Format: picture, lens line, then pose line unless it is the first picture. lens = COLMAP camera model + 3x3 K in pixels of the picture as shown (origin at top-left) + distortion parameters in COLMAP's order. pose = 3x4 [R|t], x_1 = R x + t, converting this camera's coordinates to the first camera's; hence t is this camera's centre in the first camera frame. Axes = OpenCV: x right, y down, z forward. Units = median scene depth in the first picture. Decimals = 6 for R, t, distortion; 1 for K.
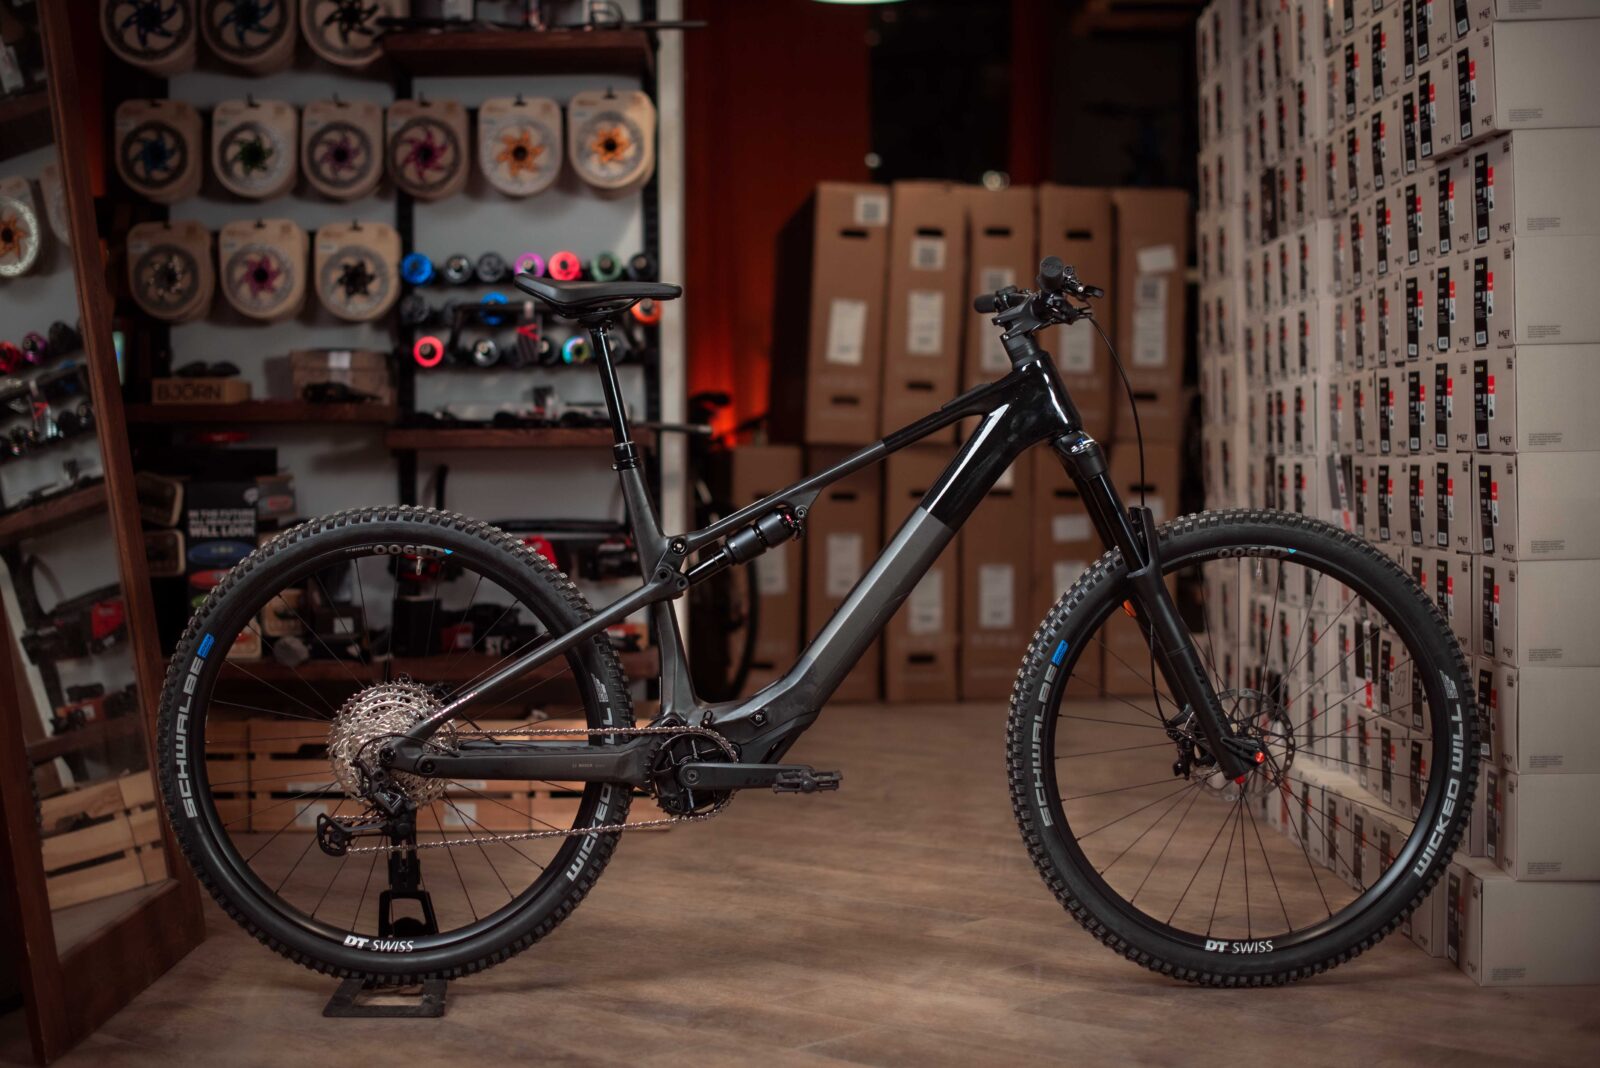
lens RADIAL K [[2703.6, 0, 800.0], [0, 2703.6, 534.0], [0, 0, 1]] dist [-0.113716, -0.107520]
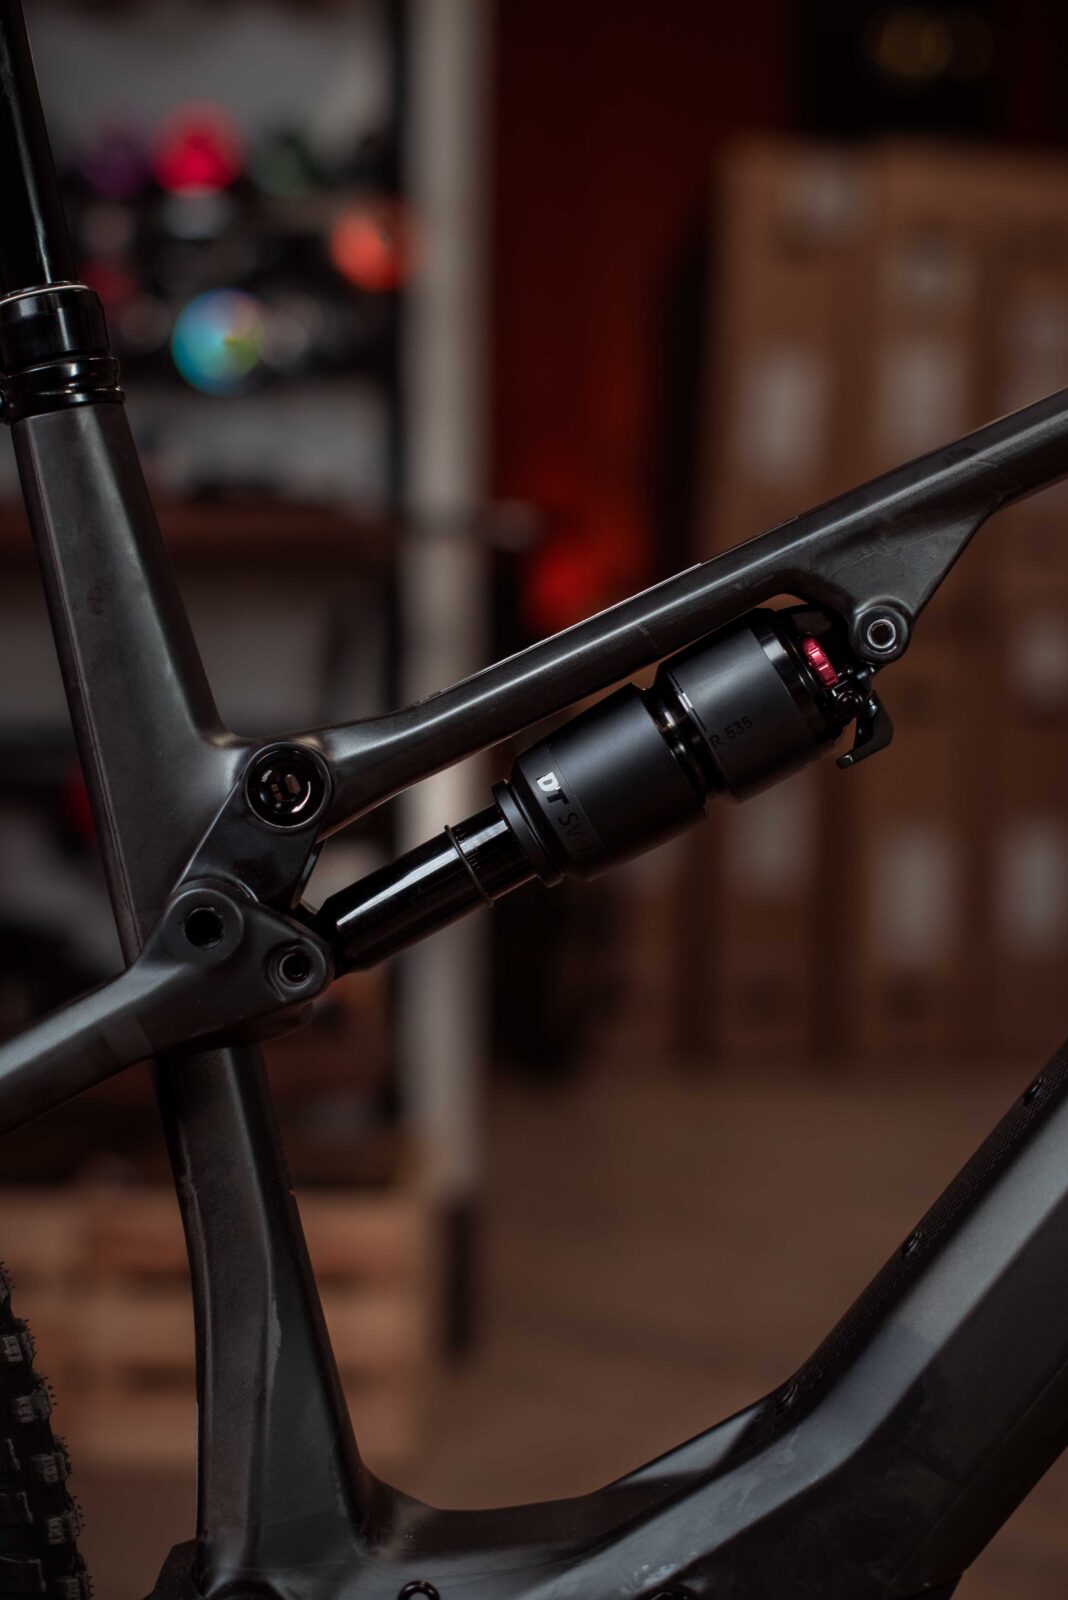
lens RADIAL K [[2860.7, 0, 532.9], [0, 2860.7, 802.0], [0, 0, 1]] dist [-0.083518, -0.056921]
pose [[0.999044, 0.014909, -0.041096, -0.012420], [-0.014526, 0.999848, 0.009610, 0.002510], [0.041234, -0.009004, 0.999109, 0.570147]]
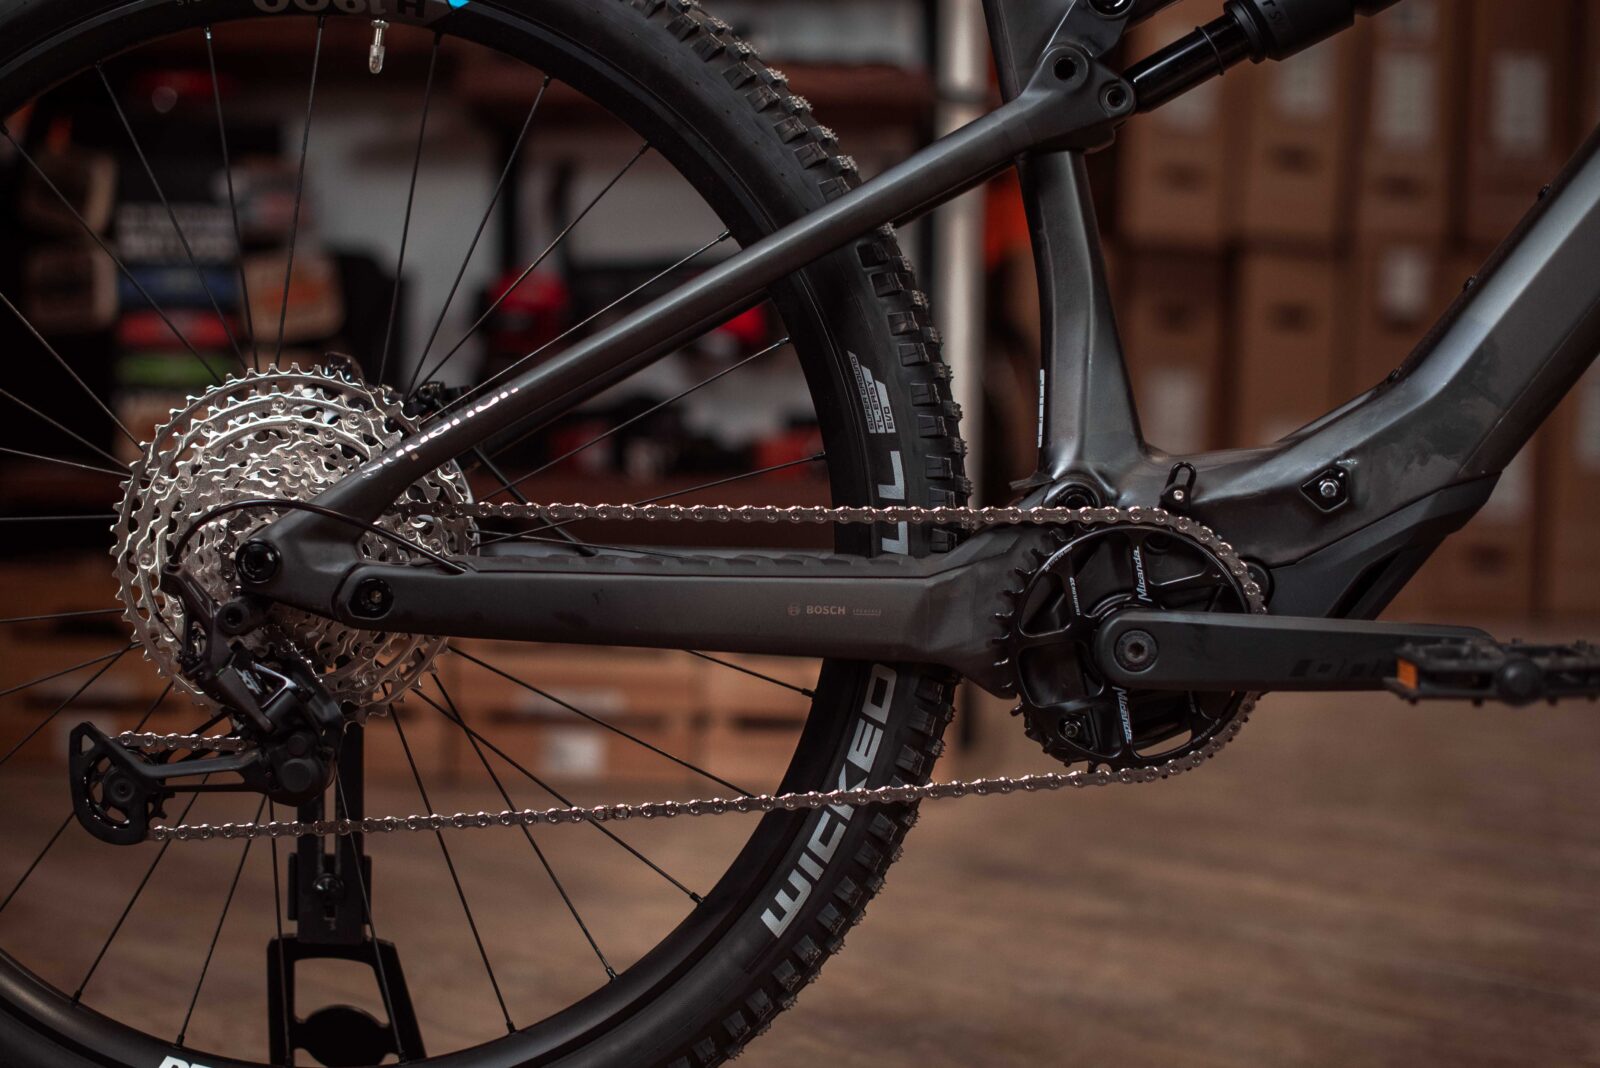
lens RADIAL K [[2703.6, 0, 800.0], [0, 2703.6, 534.0], [0, 0, 1]] dist [-0.113716, -0.107520]
pose [[0.996888, 0.028763, -0.073394, -0.041628], [-0.027643, 0.999486, 0.016227, 0.050963], [0.073824, -0.014148, 0.997171, 0.472929]]
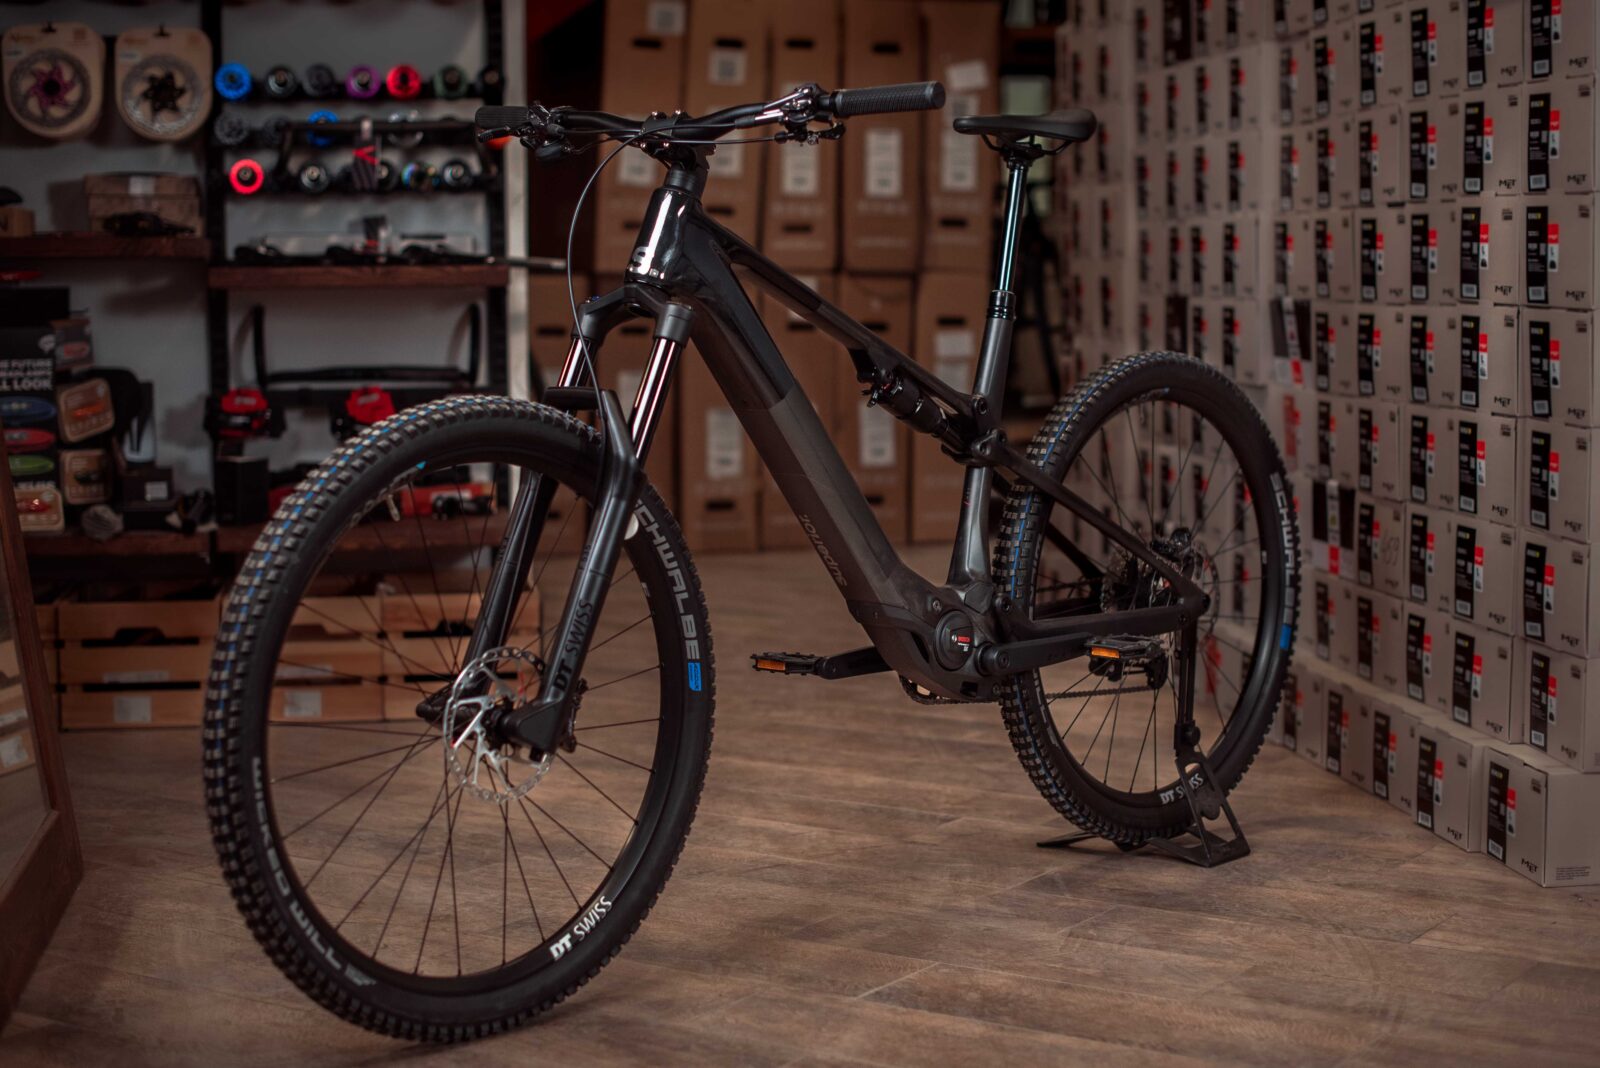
lens RADIAL K [[2703.6, 0, 800.0], [0, 2703.6, 534.0], [0, 0, 1]] dist [-0.113716, -0.107520]
pose [[0.984722, -0.014876, 0.173495, -0.125683], [0.002168, 0.997314, 0.073208, -0.016885], [-0.174118, -0.071713, 0.982110, 0.115088]]
